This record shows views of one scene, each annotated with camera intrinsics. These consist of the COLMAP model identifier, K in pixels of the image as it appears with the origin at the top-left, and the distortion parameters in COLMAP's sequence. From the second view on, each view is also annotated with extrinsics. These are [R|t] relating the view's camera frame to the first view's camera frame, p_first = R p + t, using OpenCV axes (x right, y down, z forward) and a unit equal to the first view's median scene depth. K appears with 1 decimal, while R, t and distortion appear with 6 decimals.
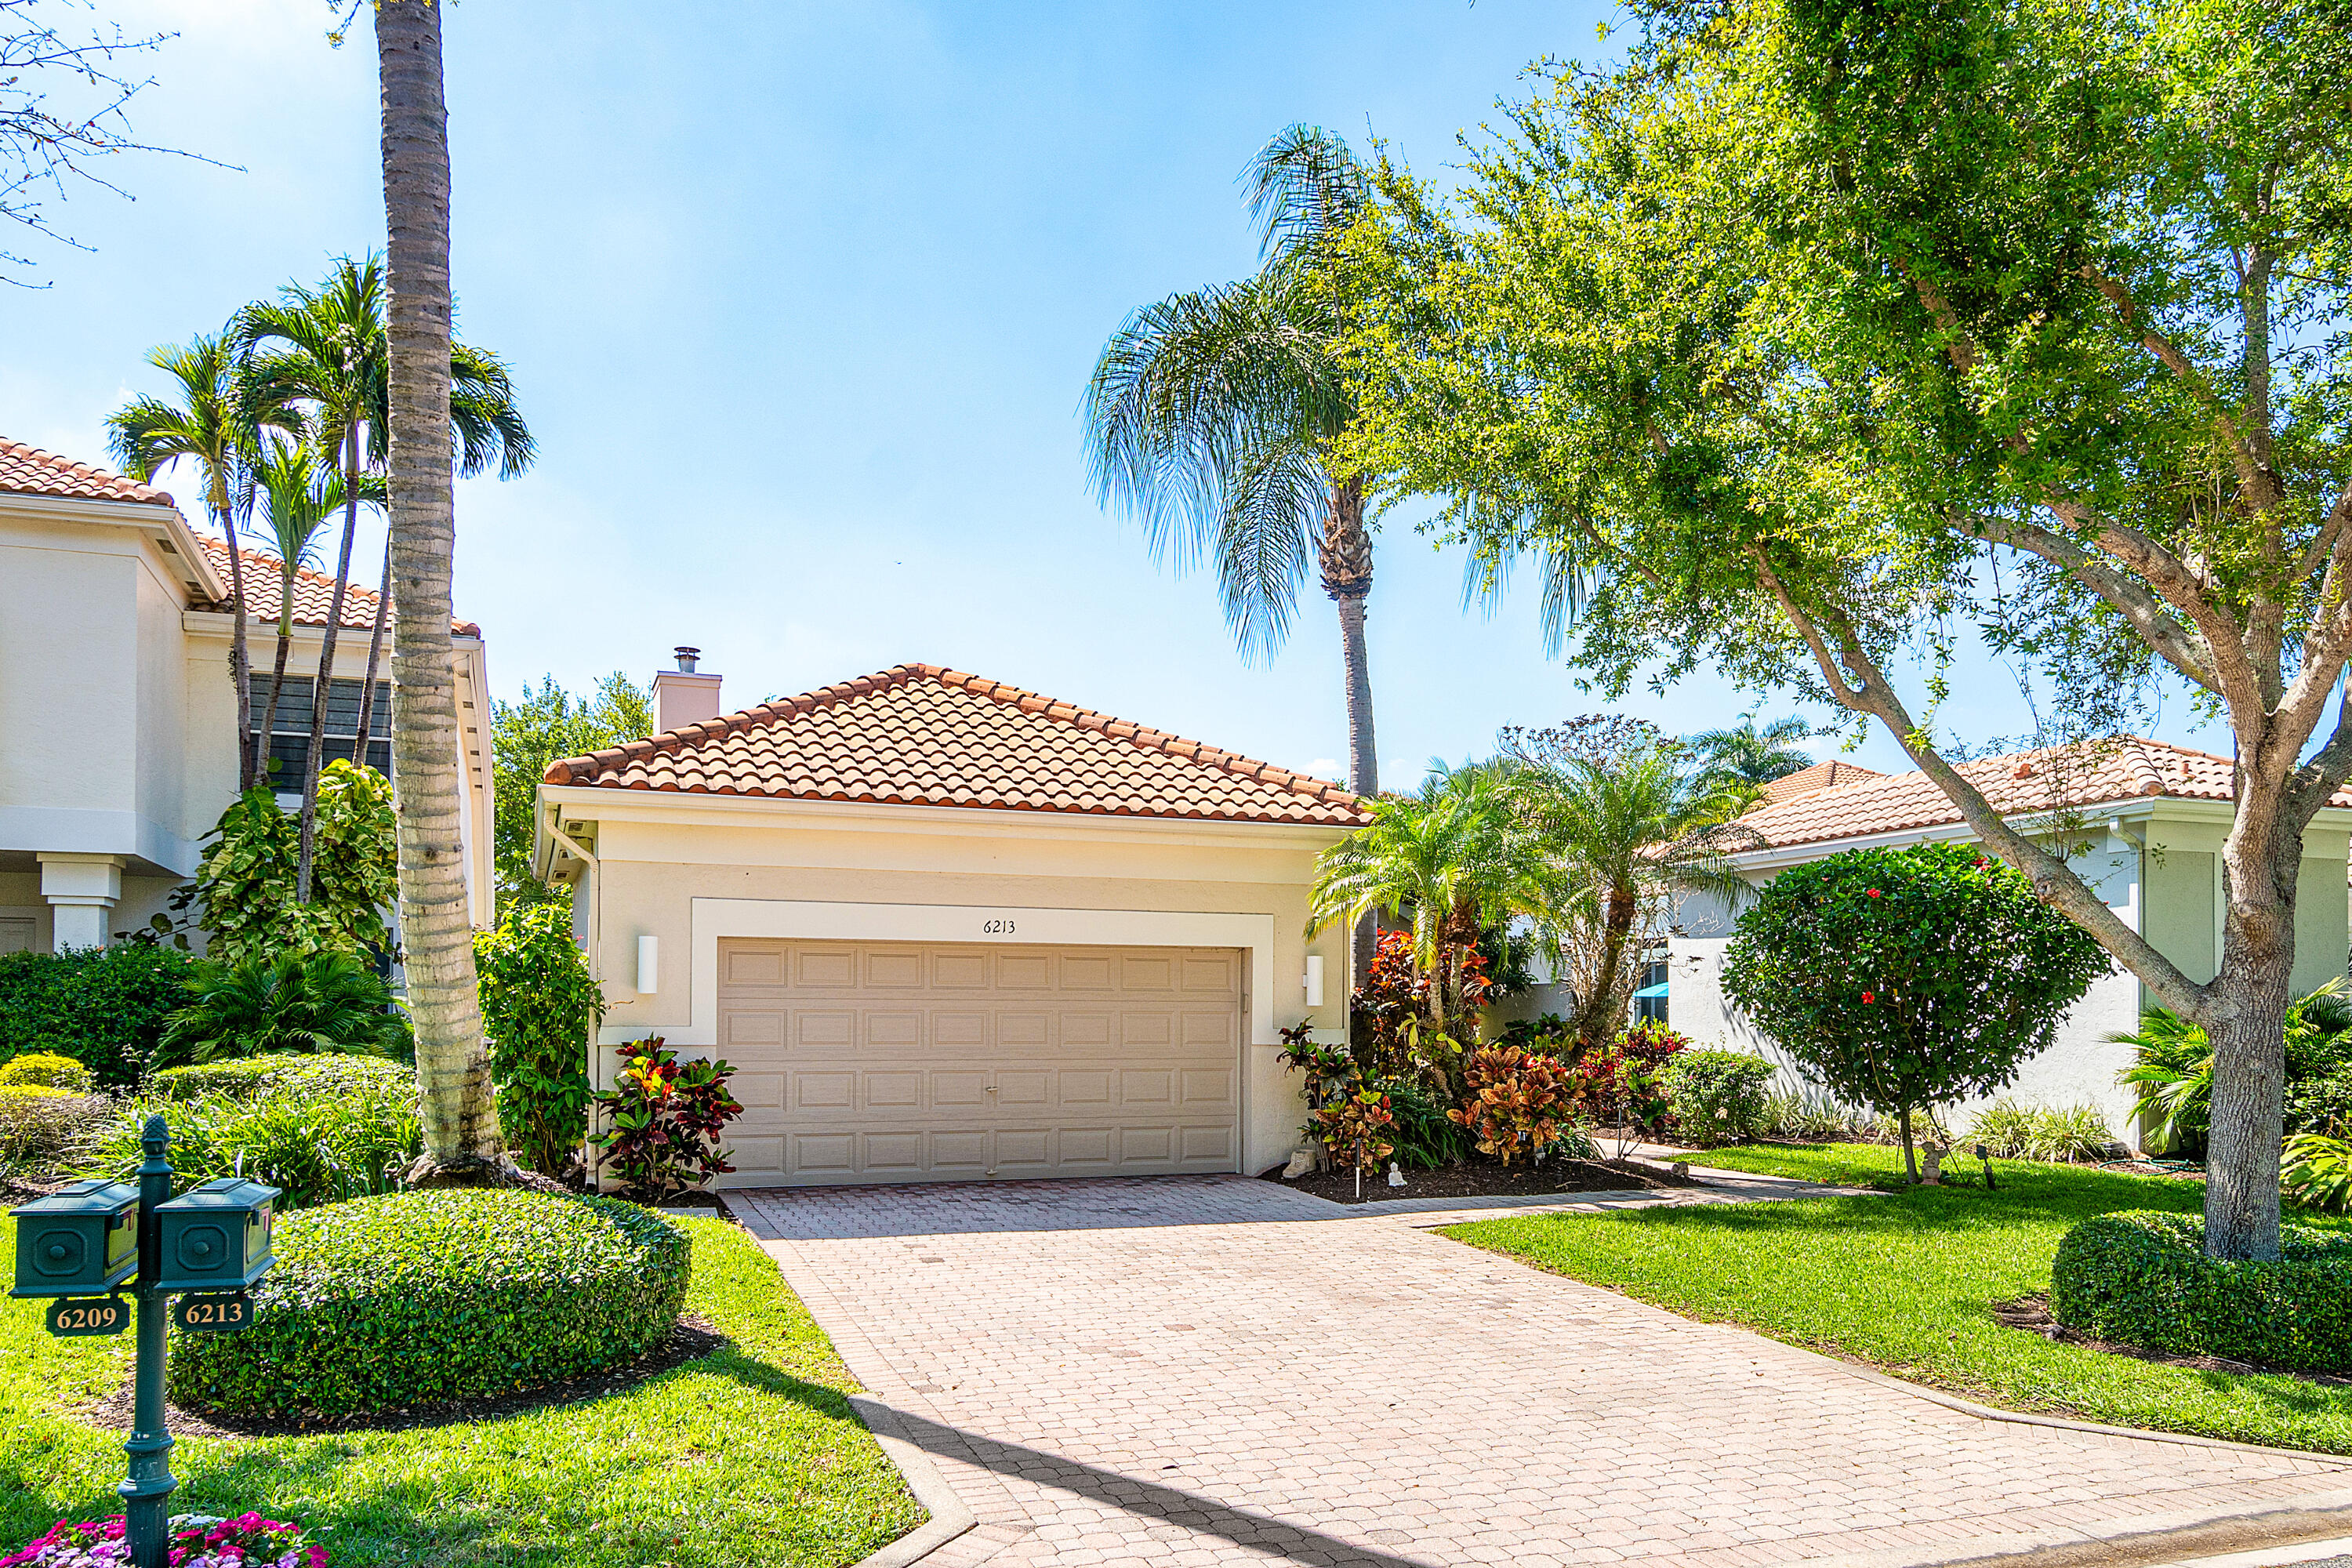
lens RADIAL K [[1453.9, 0, 1176.0], [0, 1453.9, 784.0], [0, 0, 1]] dist [-0.013949, -0.001209]
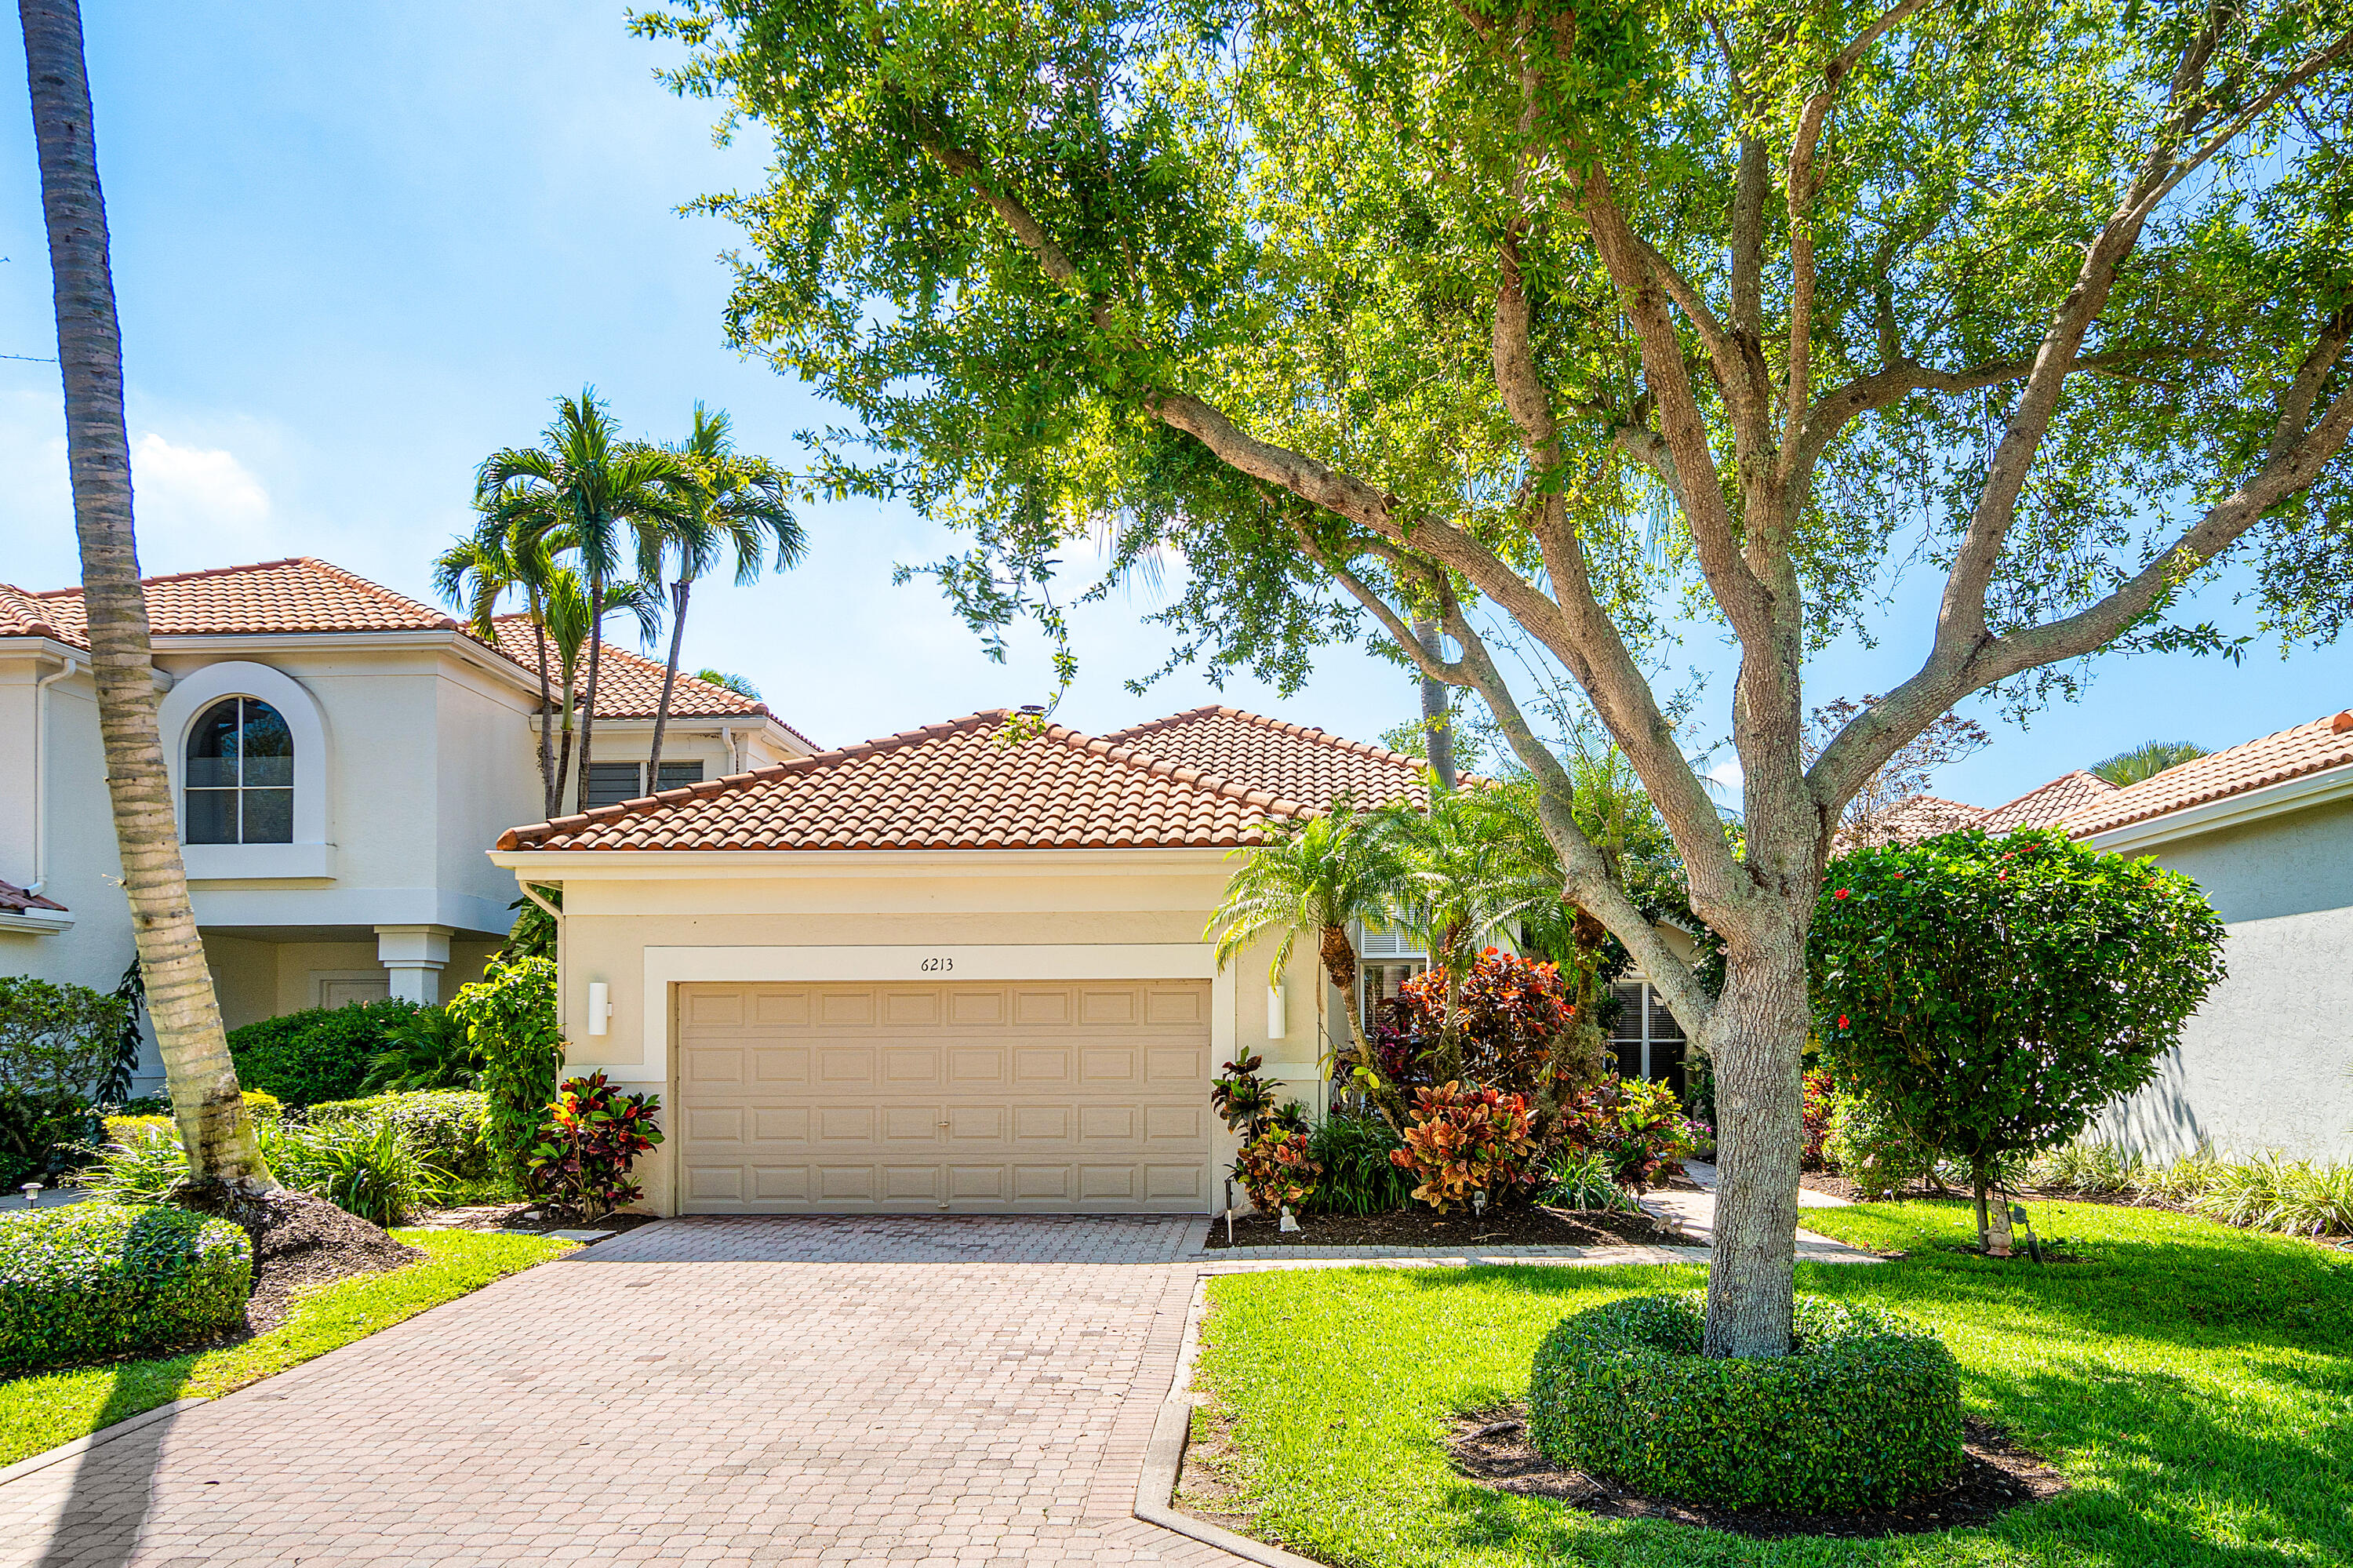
lens RADIAL K [[1460.2, 0, 1176.6], [0, 1460.2, 823.4], [0, 0, 1]] dist [-0.000975, -0.000047]
pose [[0.941668, -0.059695, -0.331206, 0.392497], [0.060994, 0.998117, -0.006481, 0.016698], [0.330970, -0.014098, 0.943536, 0.093098]]
